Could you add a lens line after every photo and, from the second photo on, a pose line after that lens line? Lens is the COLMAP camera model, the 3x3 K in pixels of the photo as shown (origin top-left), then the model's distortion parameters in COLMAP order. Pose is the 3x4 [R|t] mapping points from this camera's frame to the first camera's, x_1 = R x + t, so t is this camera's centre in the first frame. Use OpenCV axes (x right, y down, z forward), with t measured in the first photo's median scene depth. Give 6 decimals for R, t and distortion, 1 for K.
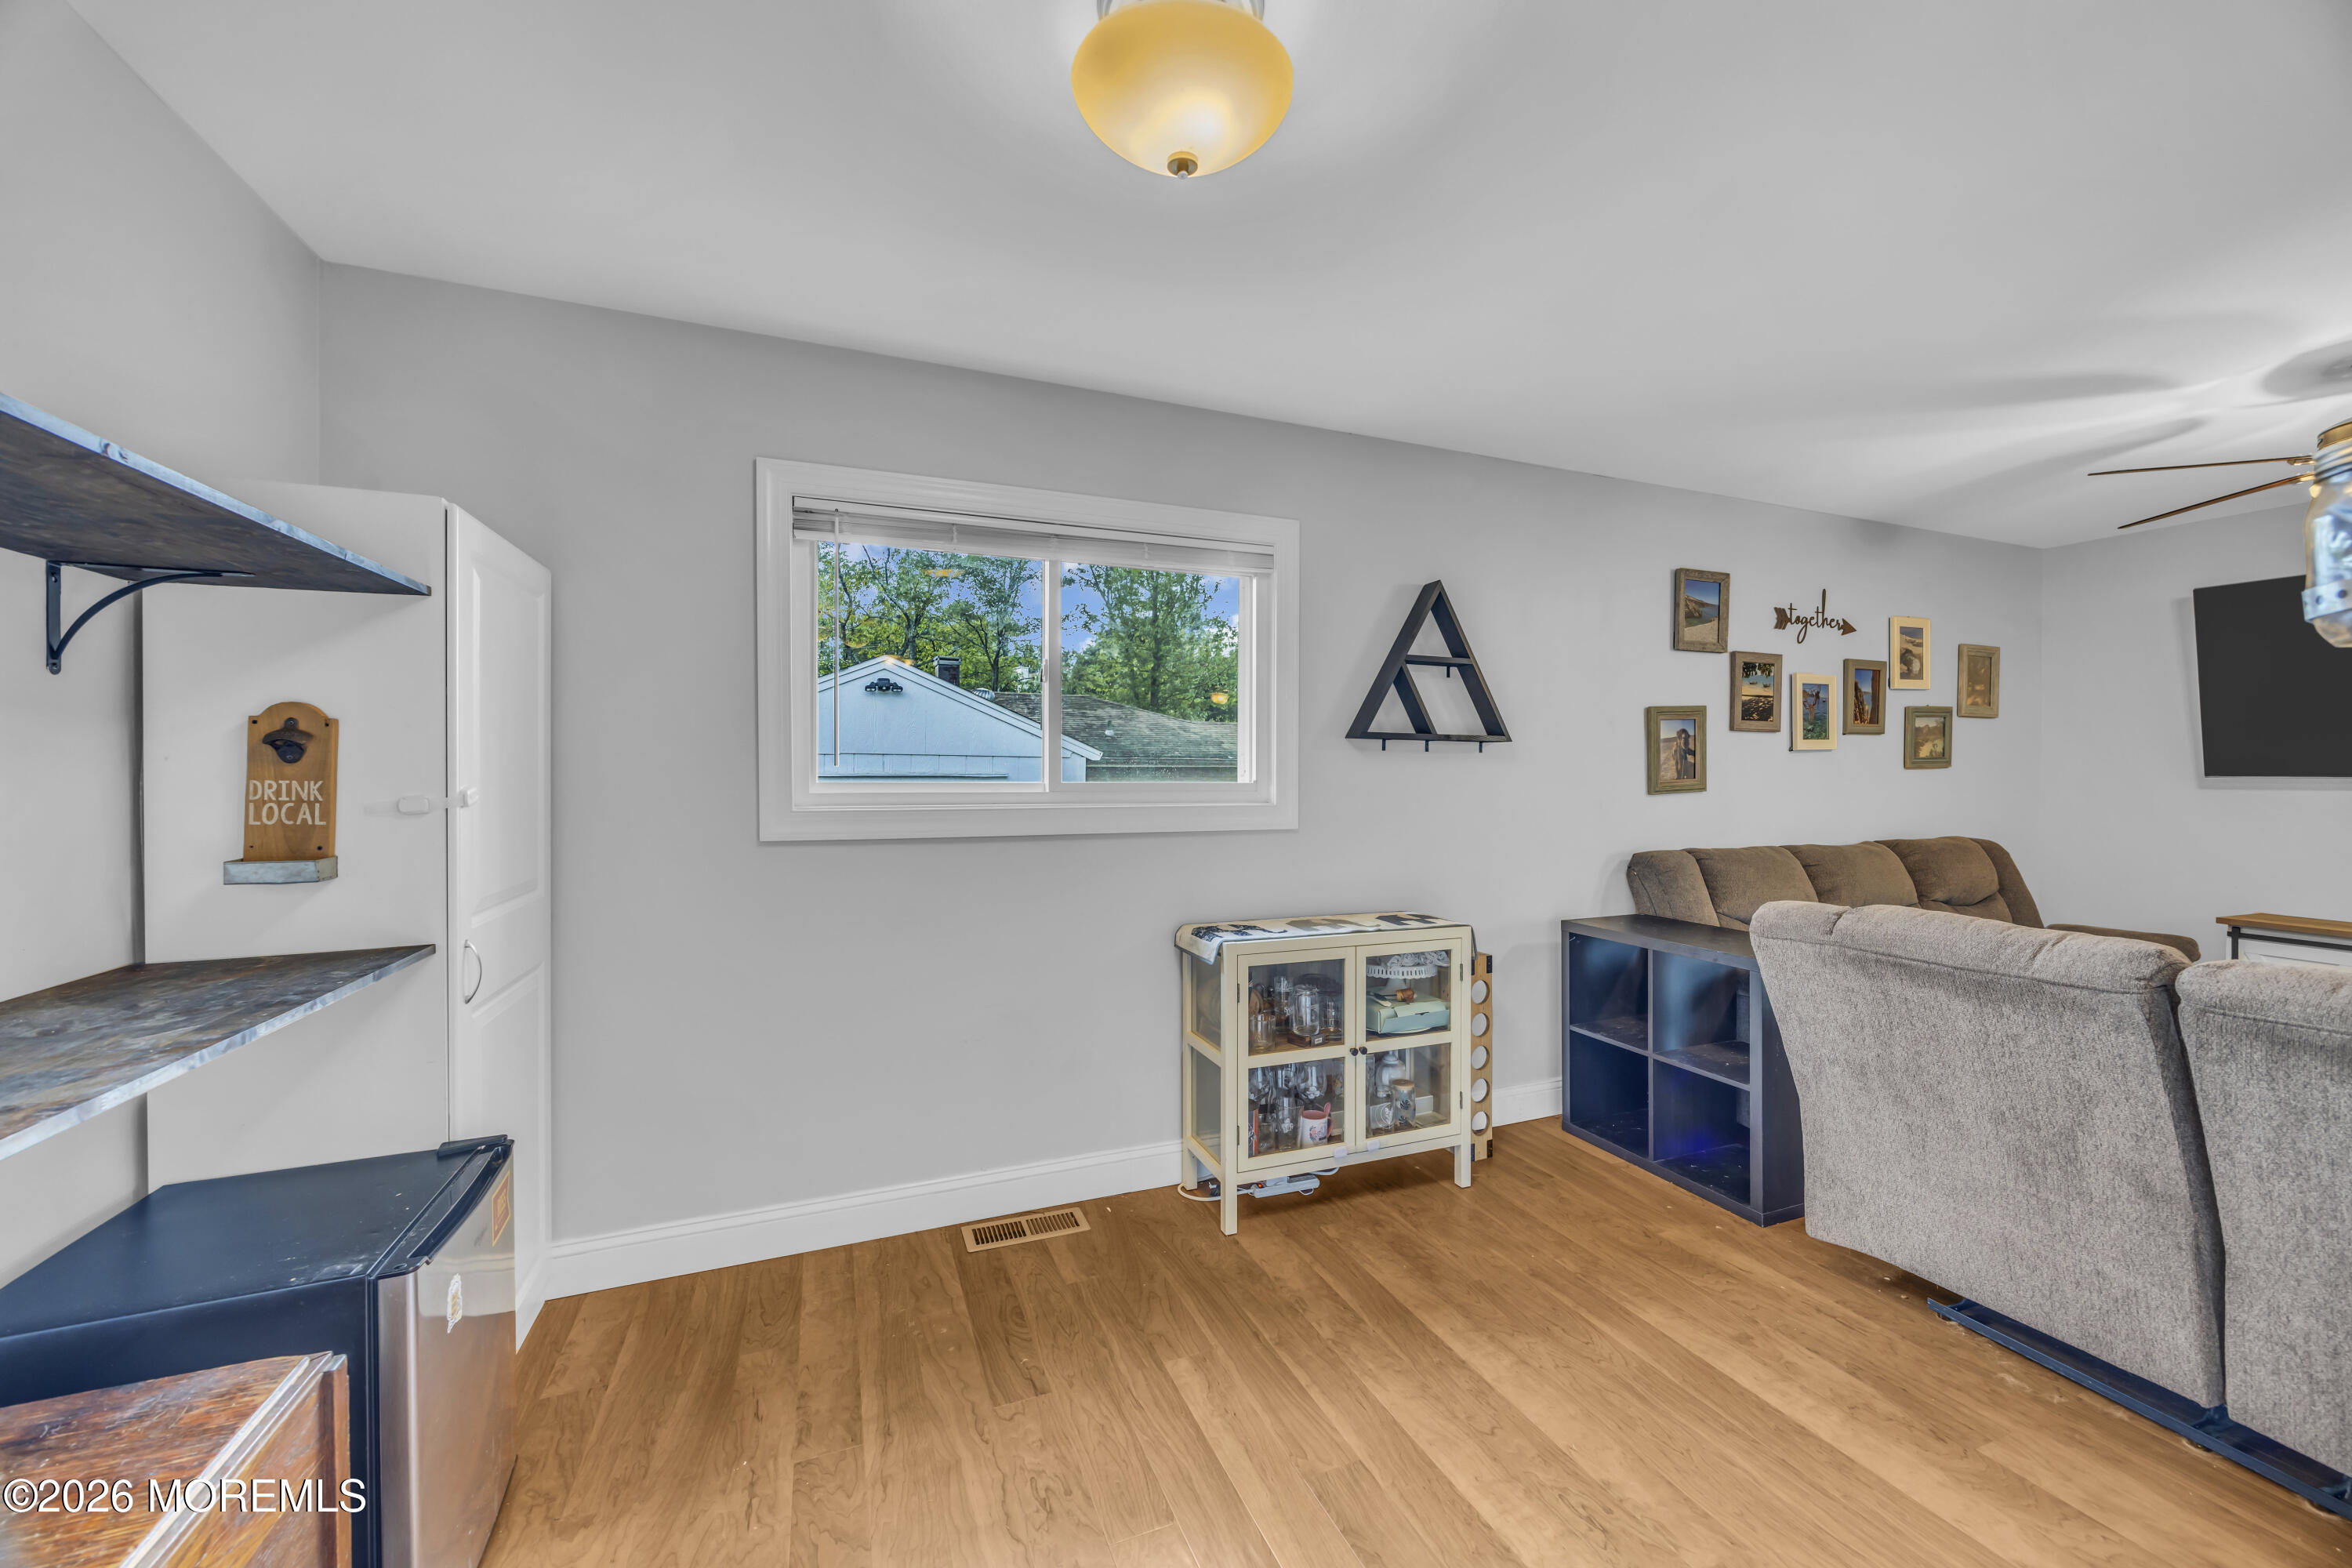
lens RADIAL K [[905.6, 0, 1196.3], [0, 905.6, 775.9], [0, 0, 1]] dist [0.001324, -0.000033]
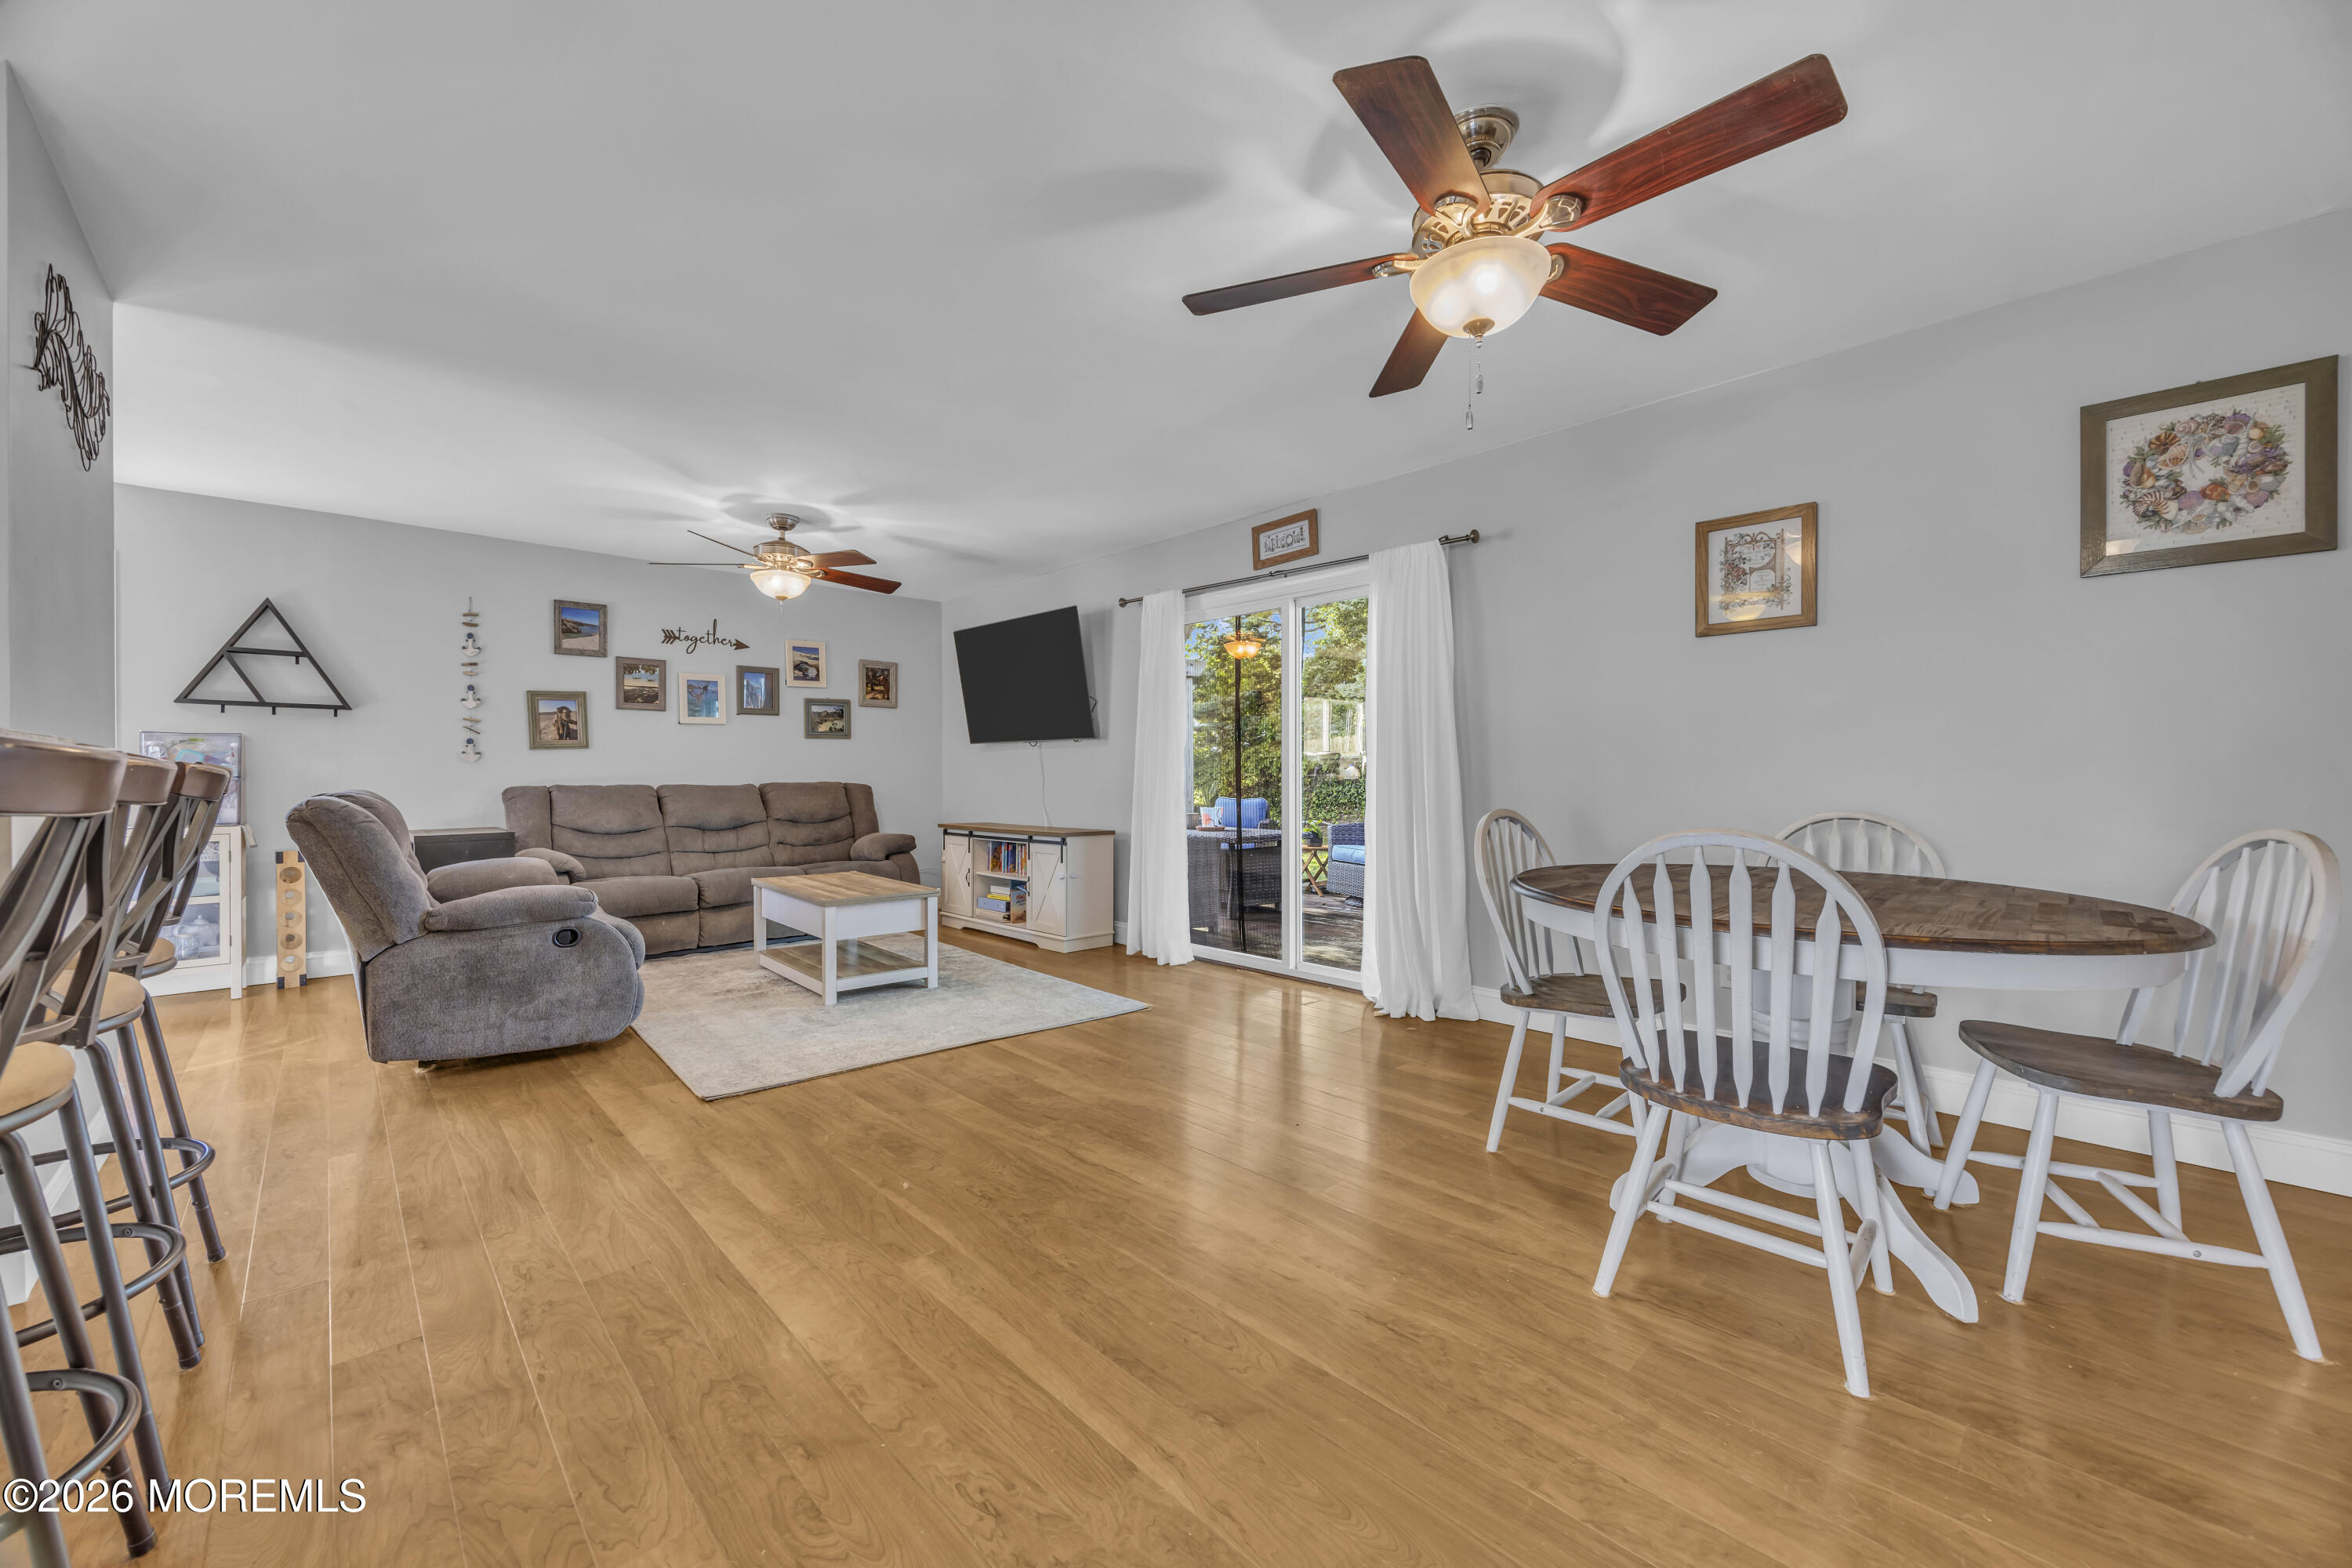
lens RADIAL K [[917.5, 0, 1179.9], [0, 917.5, 744.2], [0, 0, 1]] dist [0.000539, 0.000060]
pose [[0.933961, 0.007786, 0.357291, 1.302603], [0.007431, 0.999123, -0.041196, 0.109883], [-0.357299, 0.041130, 0.933084, -1.059950]]
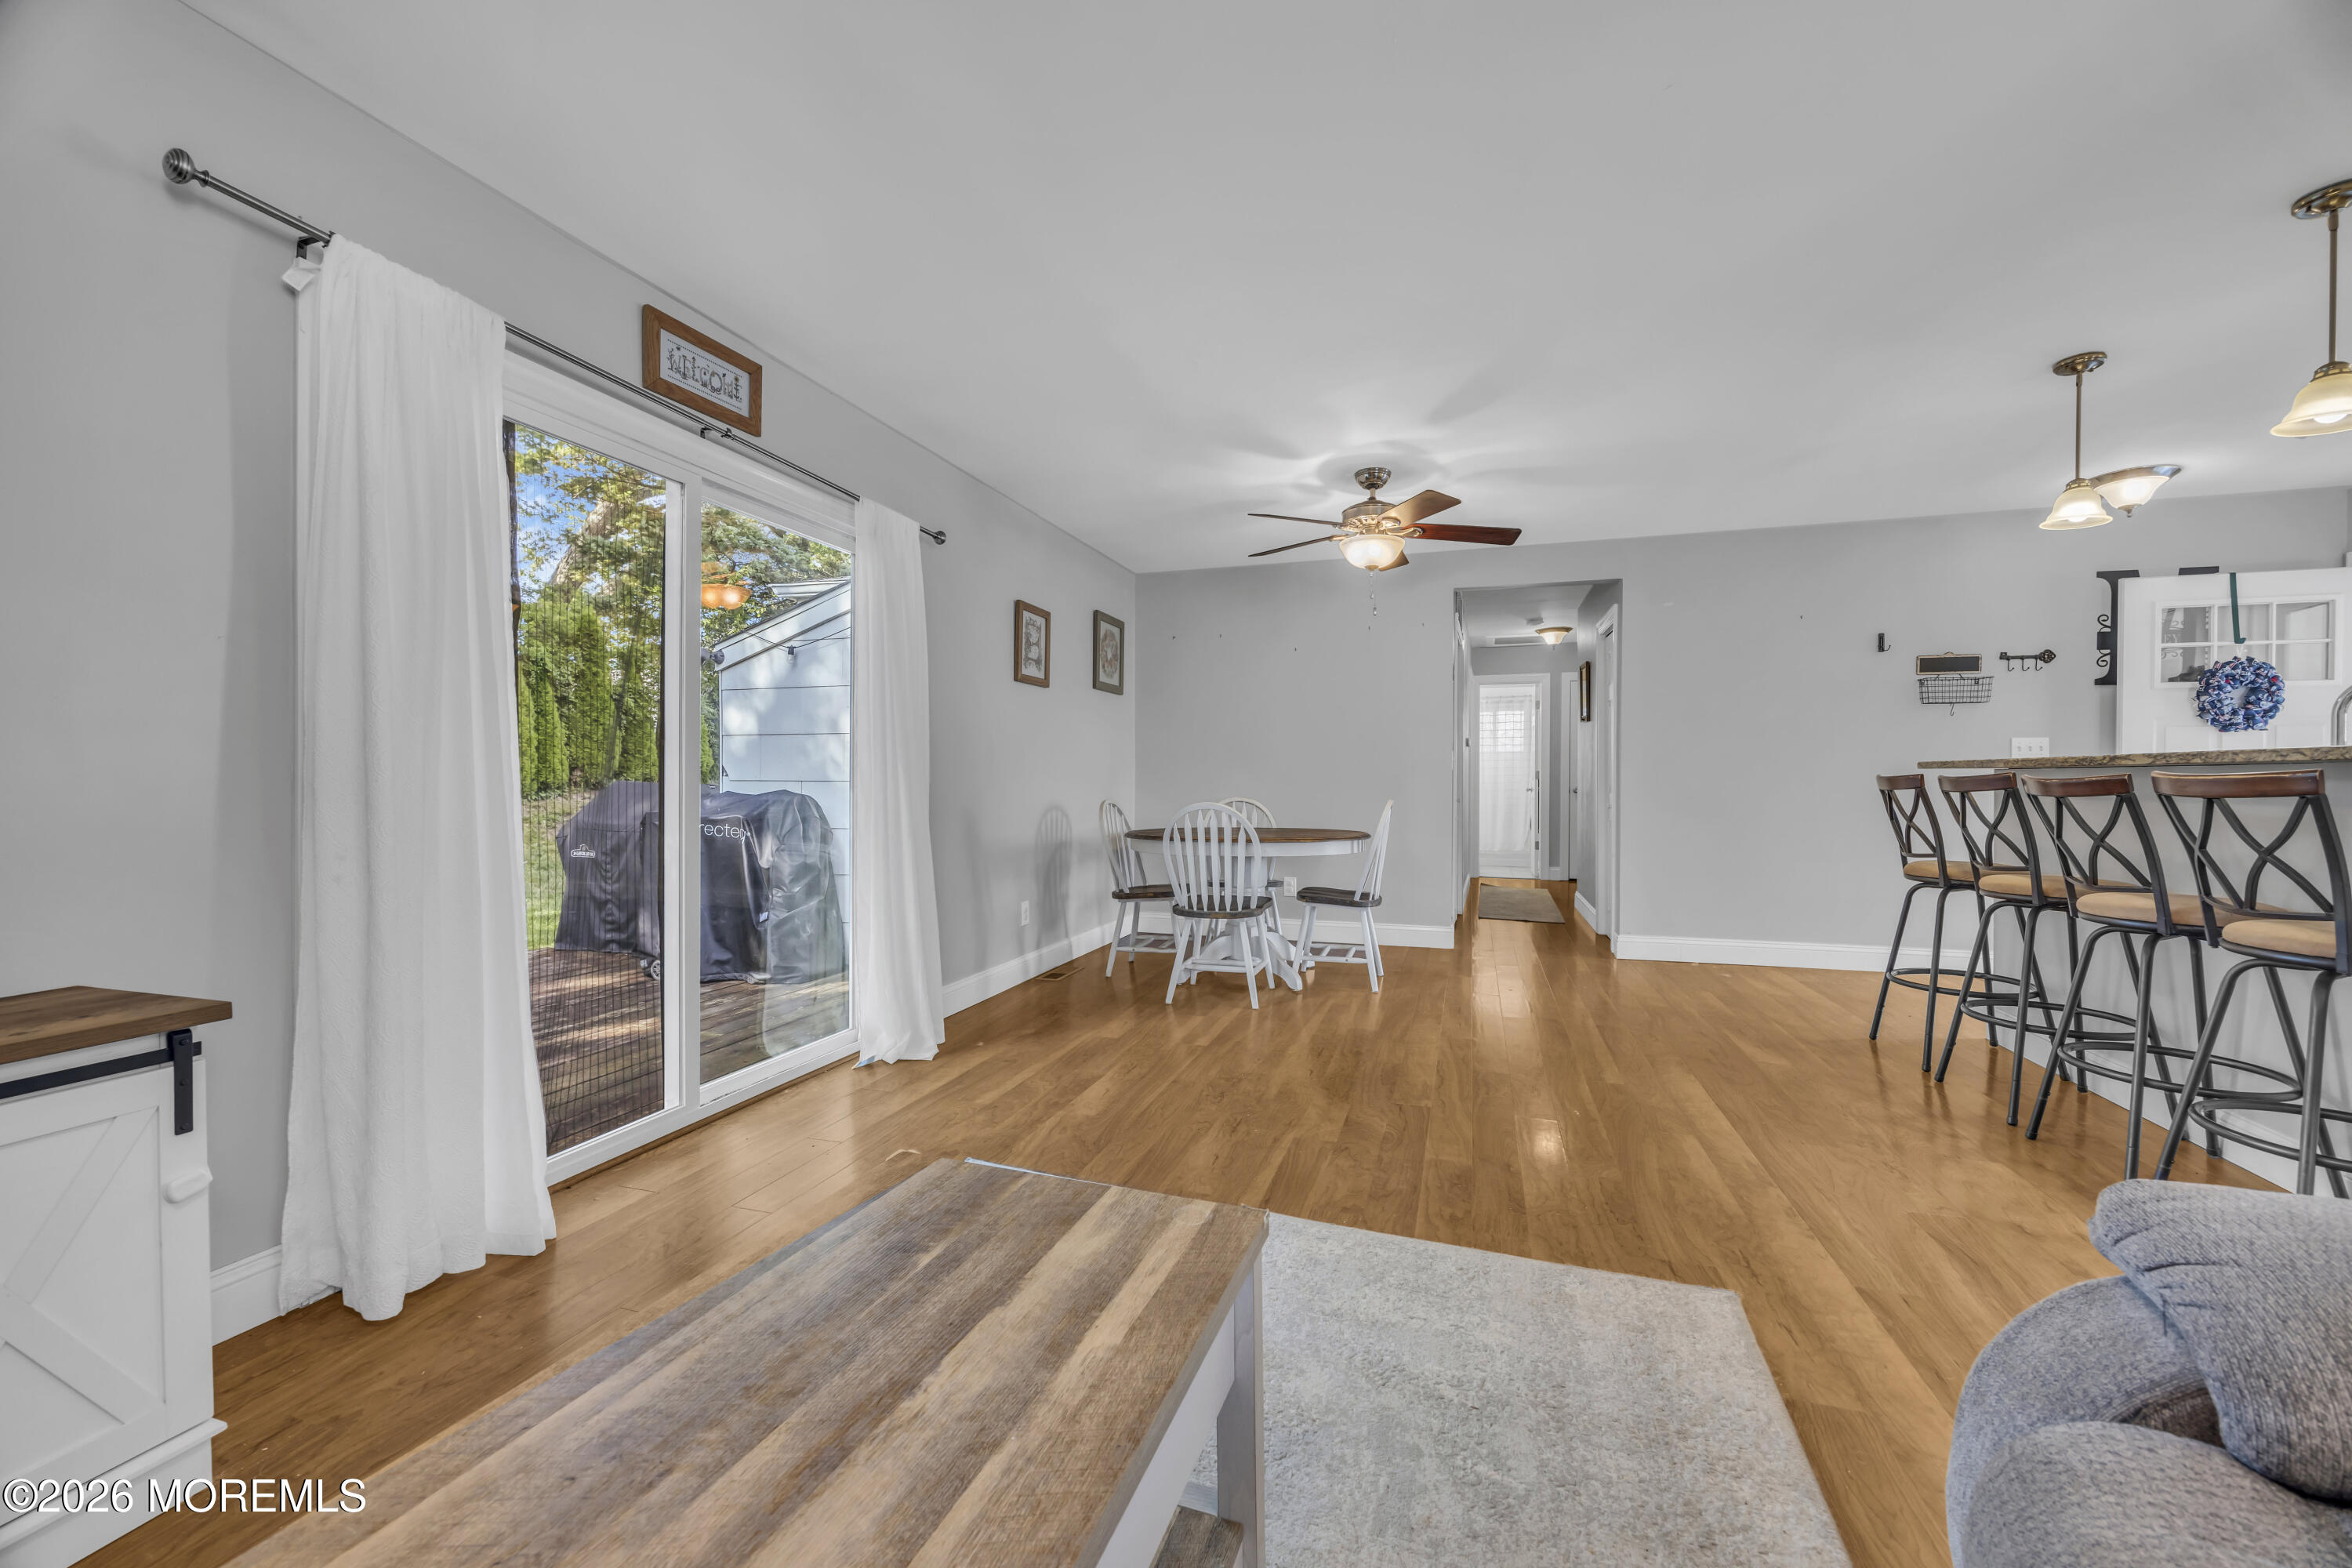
lens RADIAL K [[916.5, 0, 1176.0], [0, 916.5, 784.0], [0, 0, 1]] dist [-0.000074, 0.000078]
pose [[-0.770348, -0.007683, 0.637577, 1.057357], [-0.001285, 0.999944, 0.010496, 0.091522], [-0.637622, 0.007267, -0.770315, 0.952505]]
